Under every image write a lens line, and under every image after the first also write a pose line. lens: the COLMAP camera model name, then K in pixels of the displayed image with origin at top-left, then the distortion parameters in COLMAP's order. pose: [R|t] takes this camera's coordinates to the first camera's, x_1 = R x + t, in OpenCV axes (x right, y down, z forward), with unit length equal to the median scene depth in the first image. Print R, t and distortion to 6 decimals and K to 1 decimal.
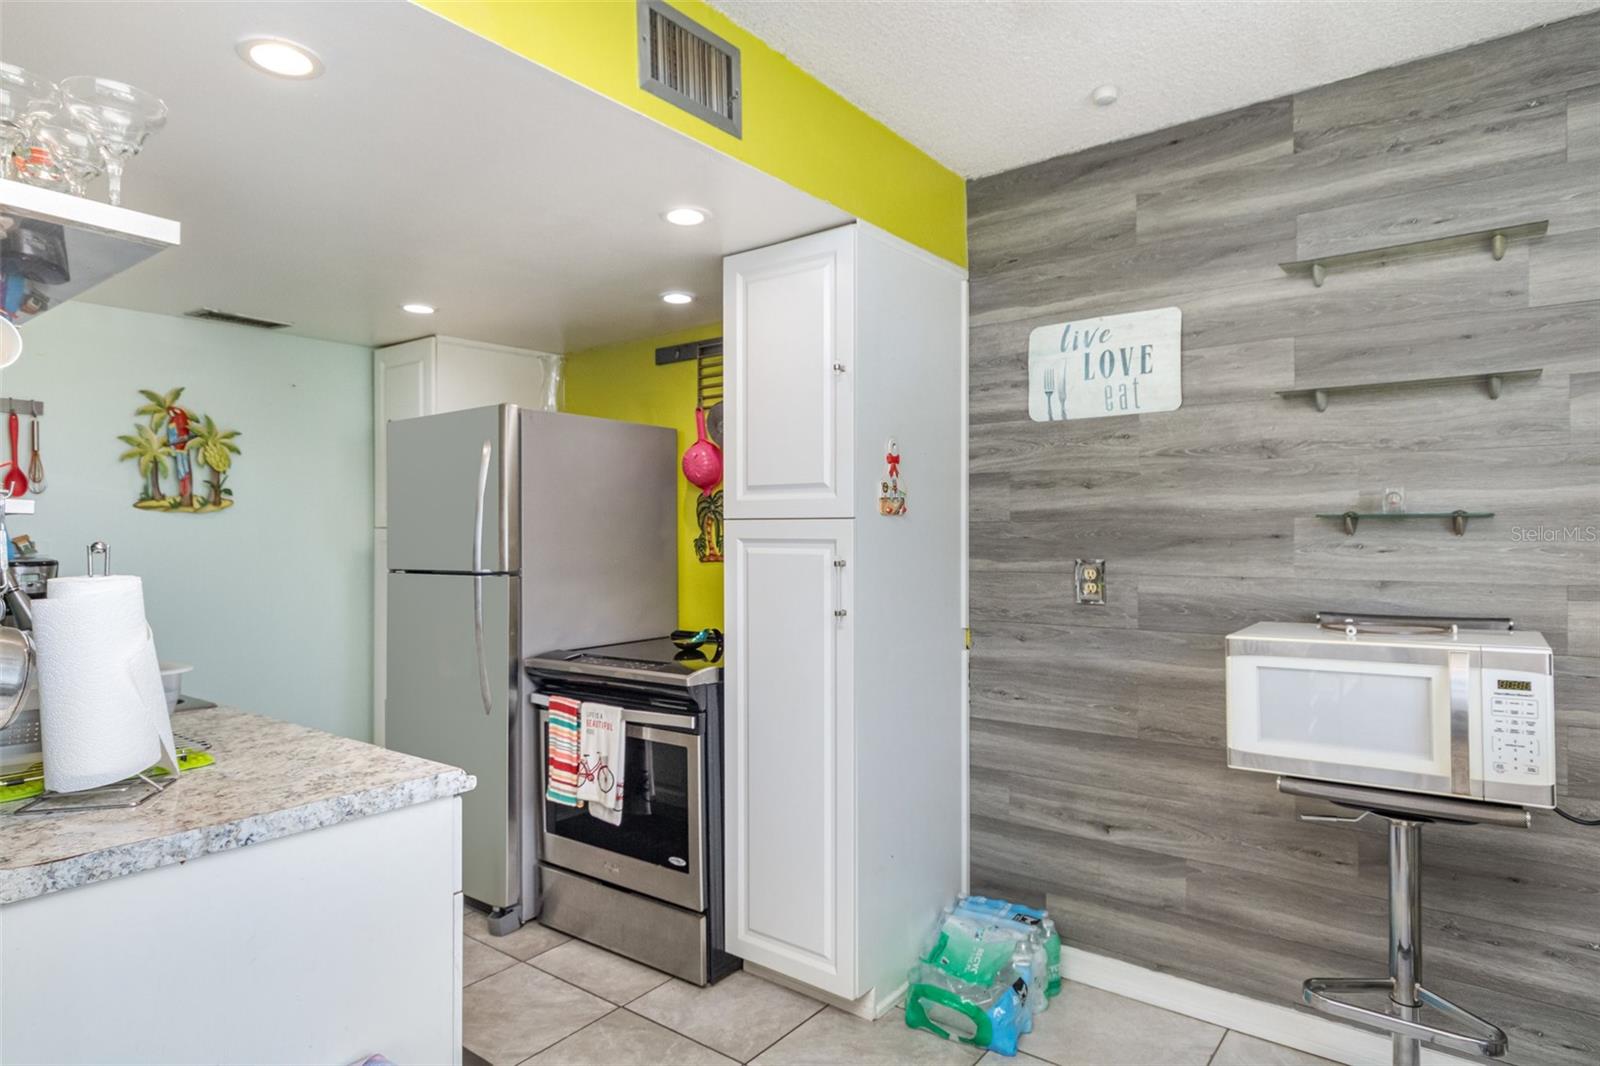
lens RADIAL K [[895.9, 0, 803.6], [0, 895.9, 533.8], [0, 0, 1]] dist [0.003353, 0.002979]
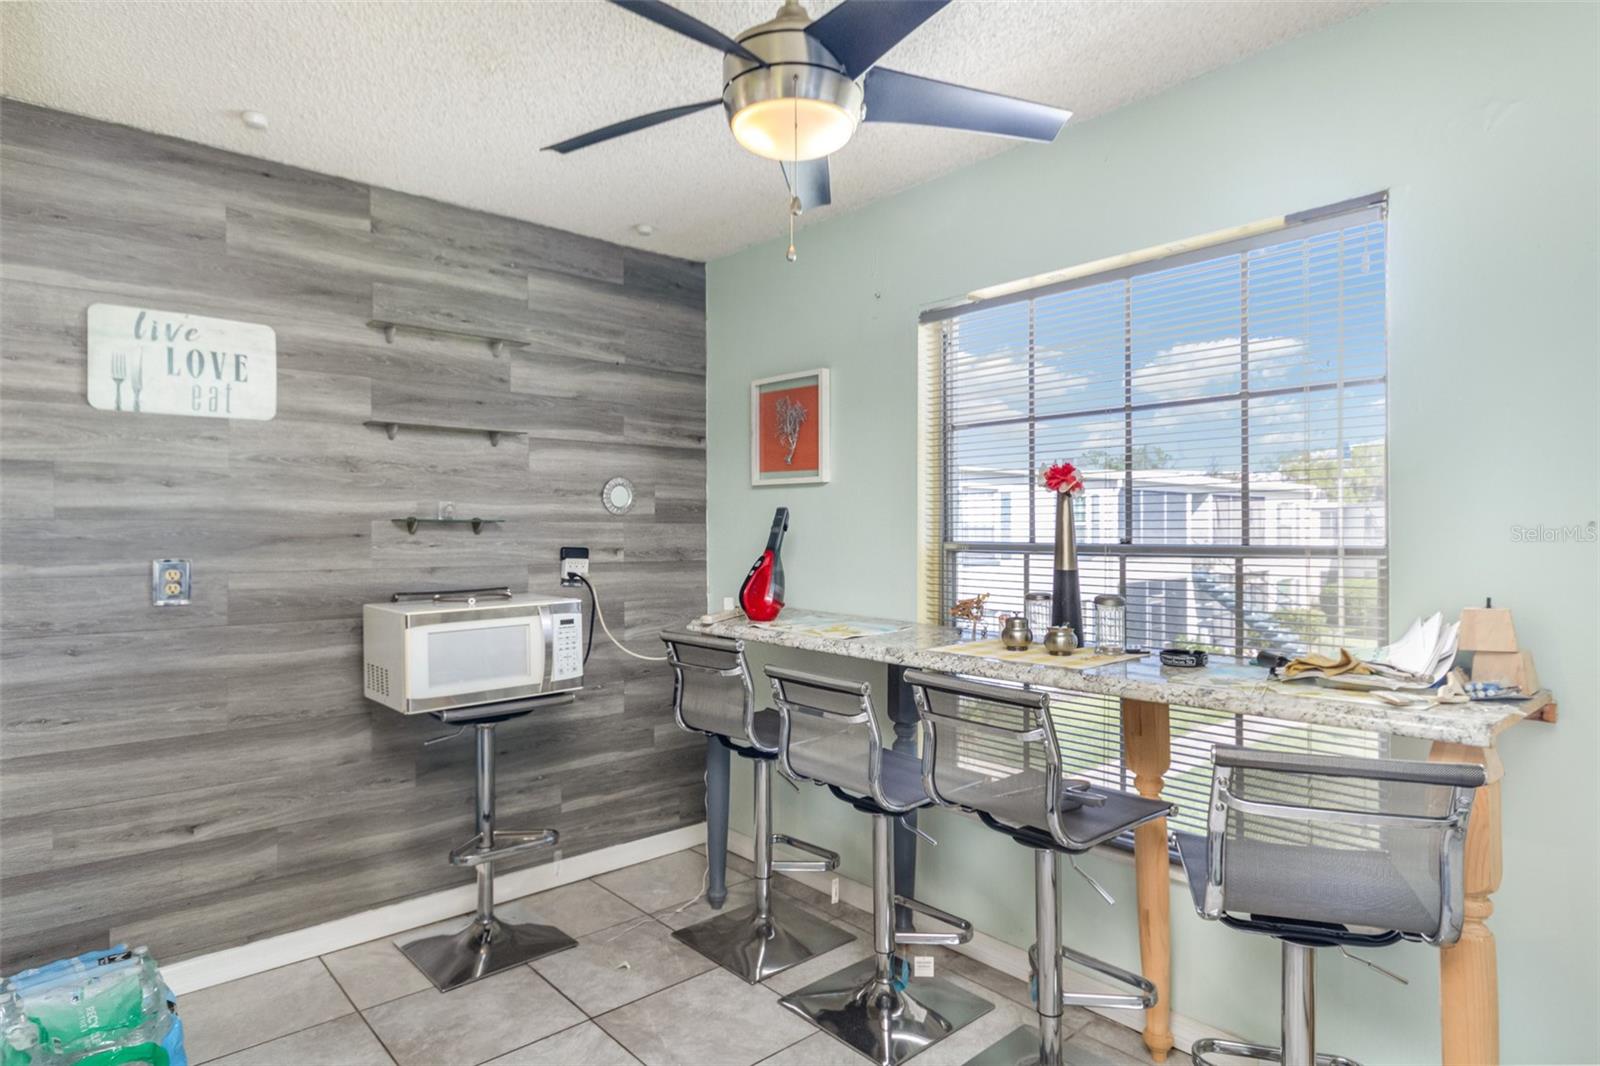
lens RADIAL K [[895.9, 0, 803.3], [0, 895.9, 529.2], [0, 0, 1]] dist [0.003353, 0.002979]
pose [[0.198749, 0.003458, 0.980044, -0.501364], [-0.001436, 0.999994, -0.003237, -0.002346], [-0.980049, -0.000764, 0.198752, 0.135330]]
